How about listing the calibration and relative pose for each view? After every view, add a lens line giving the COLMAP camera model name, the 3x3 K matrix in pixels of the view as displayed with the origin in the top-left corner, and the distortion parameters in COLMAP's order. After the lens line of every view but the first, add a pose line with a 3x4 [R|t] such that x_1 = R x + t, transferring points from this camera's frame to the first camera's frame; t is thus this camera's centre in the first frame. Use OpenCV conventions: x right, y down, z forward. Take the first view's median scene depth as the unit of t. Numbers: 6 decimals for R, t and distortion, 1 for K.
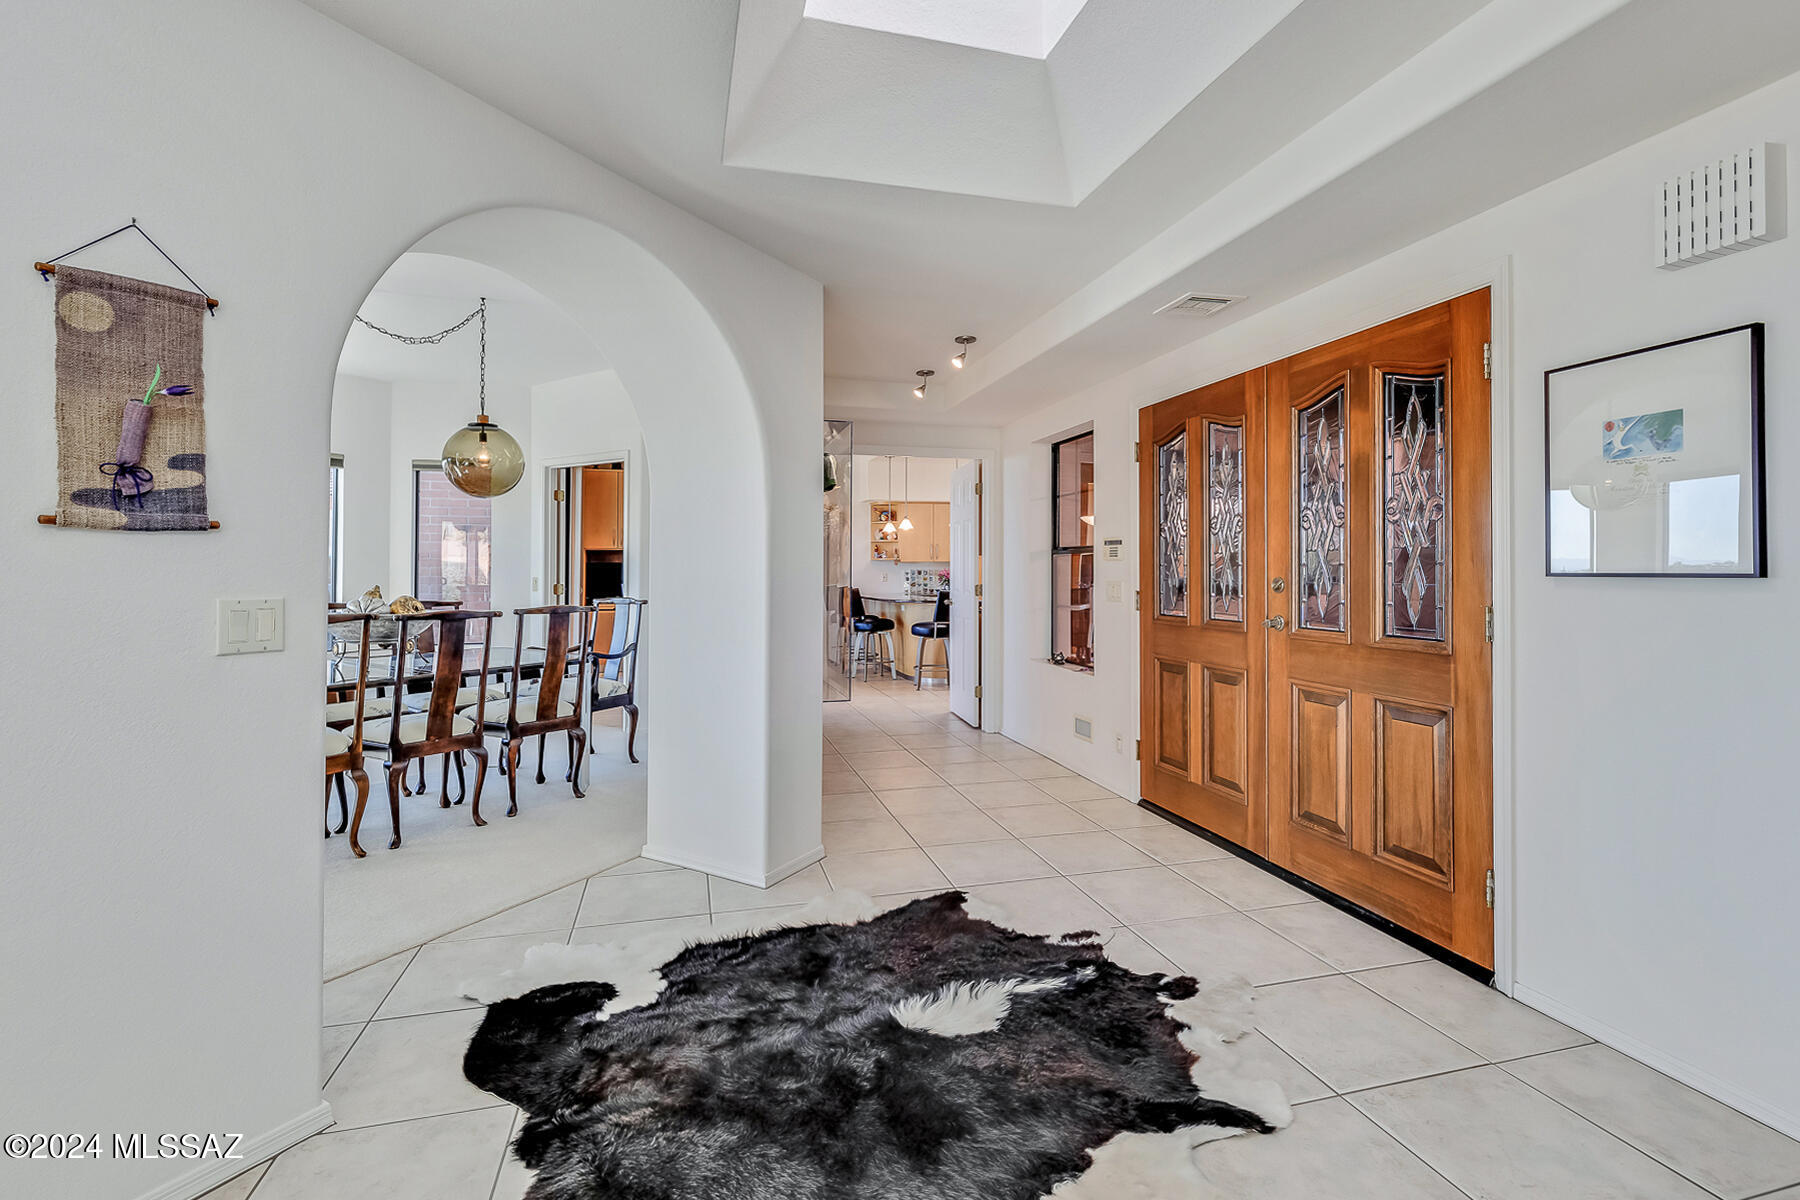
lens RADIAL K [[772.3, 0, 868.5], [0, 772.3, 567.7], [0, 0, 1]] dist [-0.000987, 0.000583]
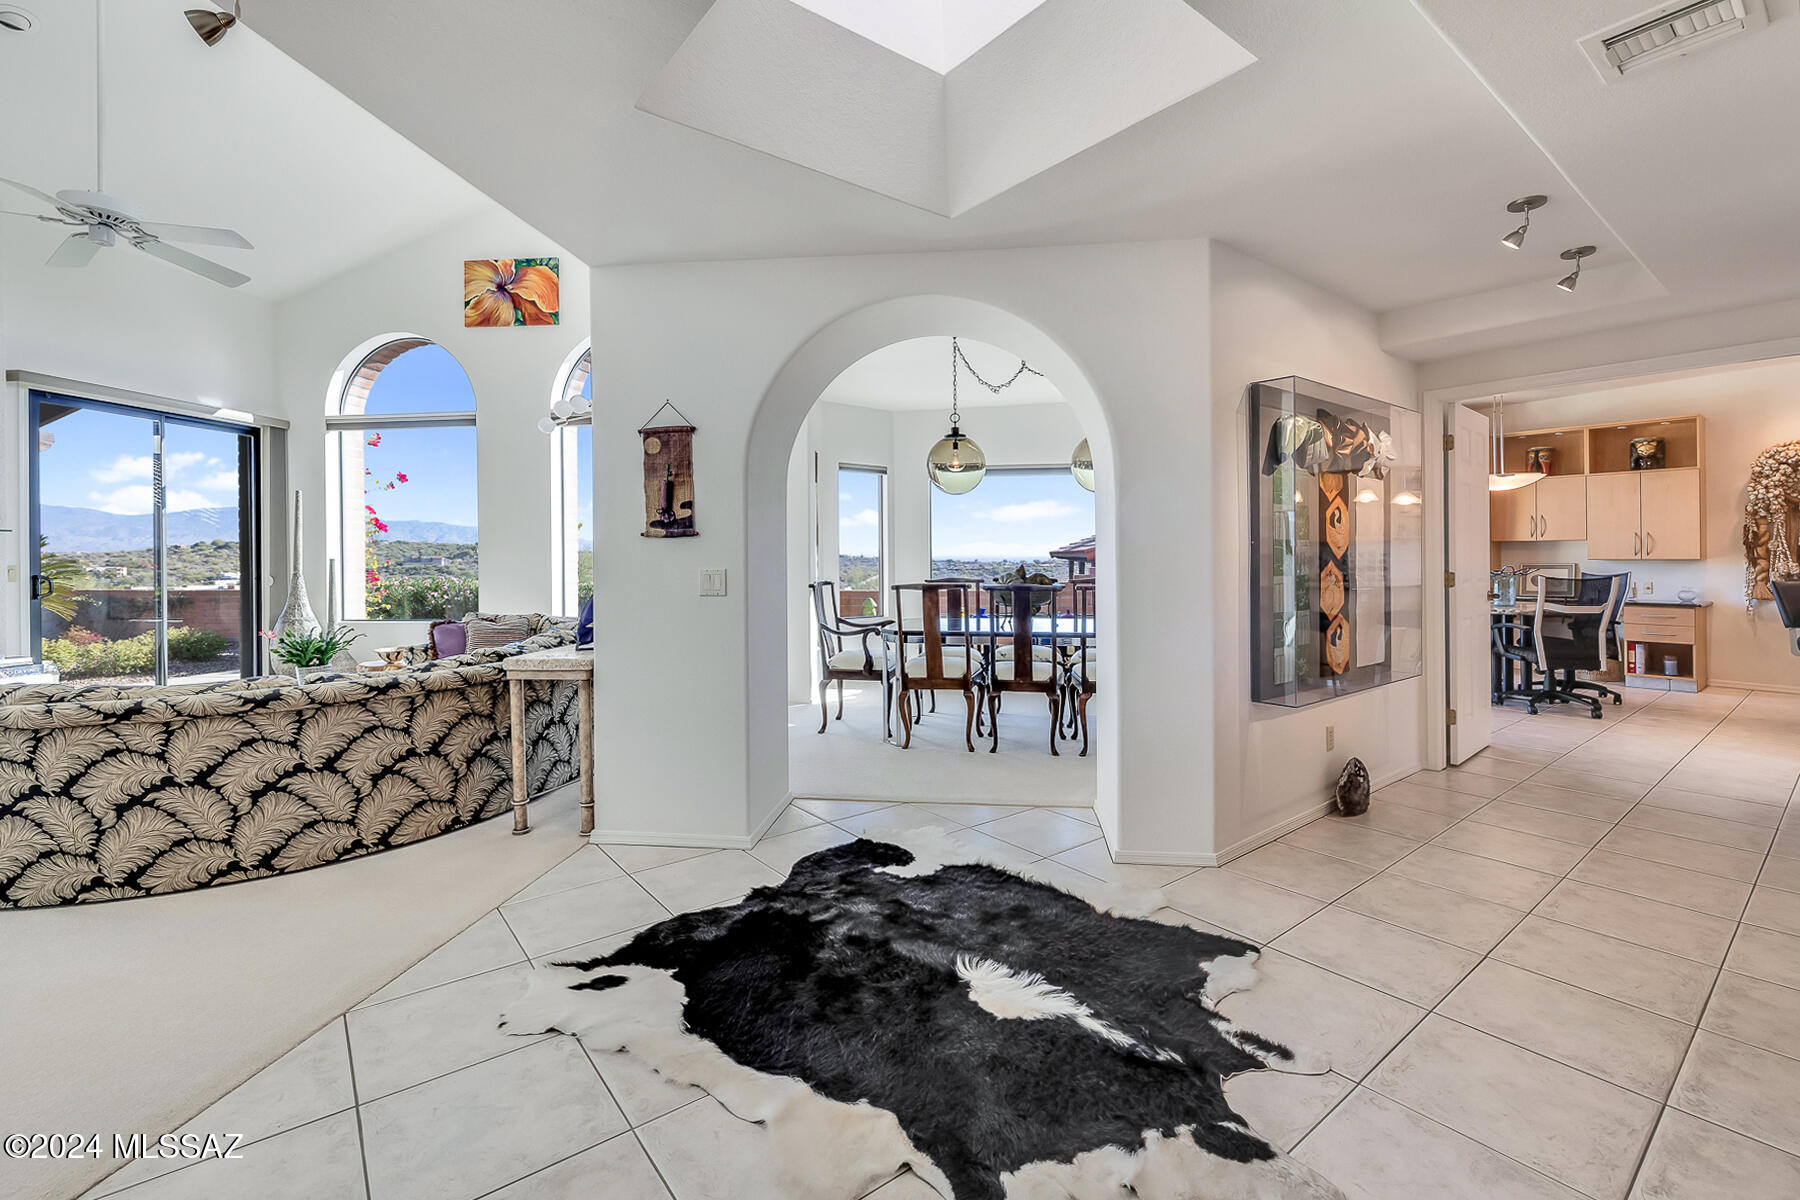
lens RADIAL K [[772.3, 0, 923.2], [0, 772.3, 559.3], [0, 0, 1]] dist [-0.000987, 0.000583]
pose [[0.435814, 0.007000, -0.900009, 0.922124], [0.006680, 0.999917, 0.011012, -0.002757], [0.900012, -0.010811, 0.435731, 0.443939]]
